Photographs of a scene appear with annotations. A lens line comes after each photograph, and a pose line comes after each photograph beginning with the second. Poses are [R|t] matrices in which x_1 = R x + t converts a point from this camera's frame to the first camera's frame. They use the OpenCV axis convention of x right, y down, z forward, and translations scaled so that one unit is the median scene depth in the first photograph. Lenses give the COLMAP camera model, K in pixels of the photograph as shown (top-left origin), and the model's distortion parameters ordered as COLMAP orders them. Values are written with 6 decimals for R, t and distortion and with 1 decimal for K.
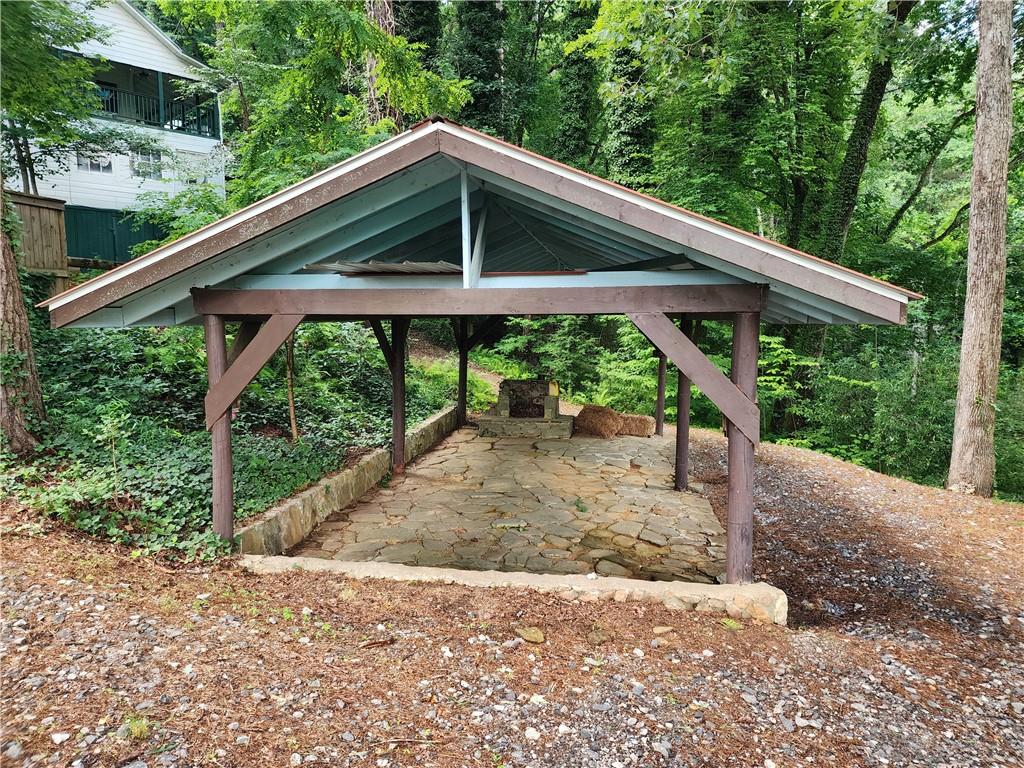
lens RADIAL K [[681.9, 0, 513.0], [0, 681.9, 382.4], [0, 0, 1]] dist [0.007179, -0.002839]
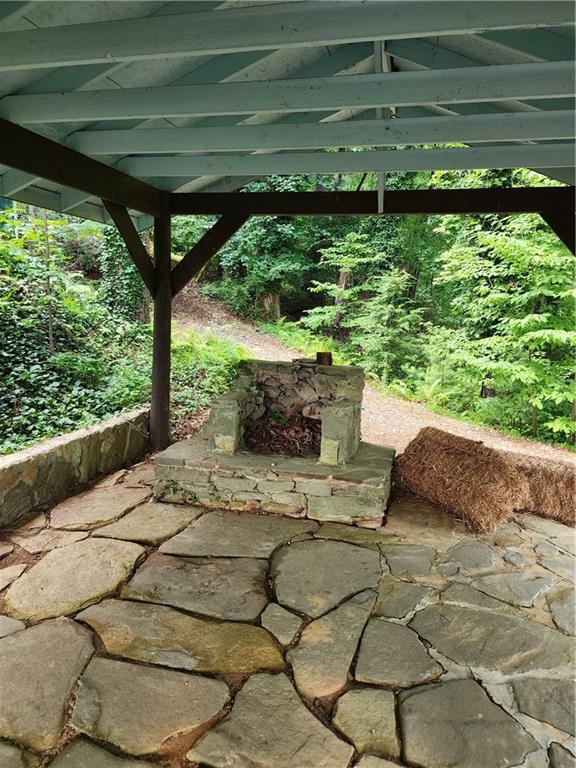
lens RADIAL K [[511.4, 0, 286.0], [0, 511.4, 384.9], [0, 0, 1]] dist [0.007179, -0.002839]
pose [[0.993576, 0.047553, -0.102692, 0.032720], [-0.042282, 0.997704, 0.052909, -0.004322], [0.104973, -0.048227, 0.993305, 0.422608]]
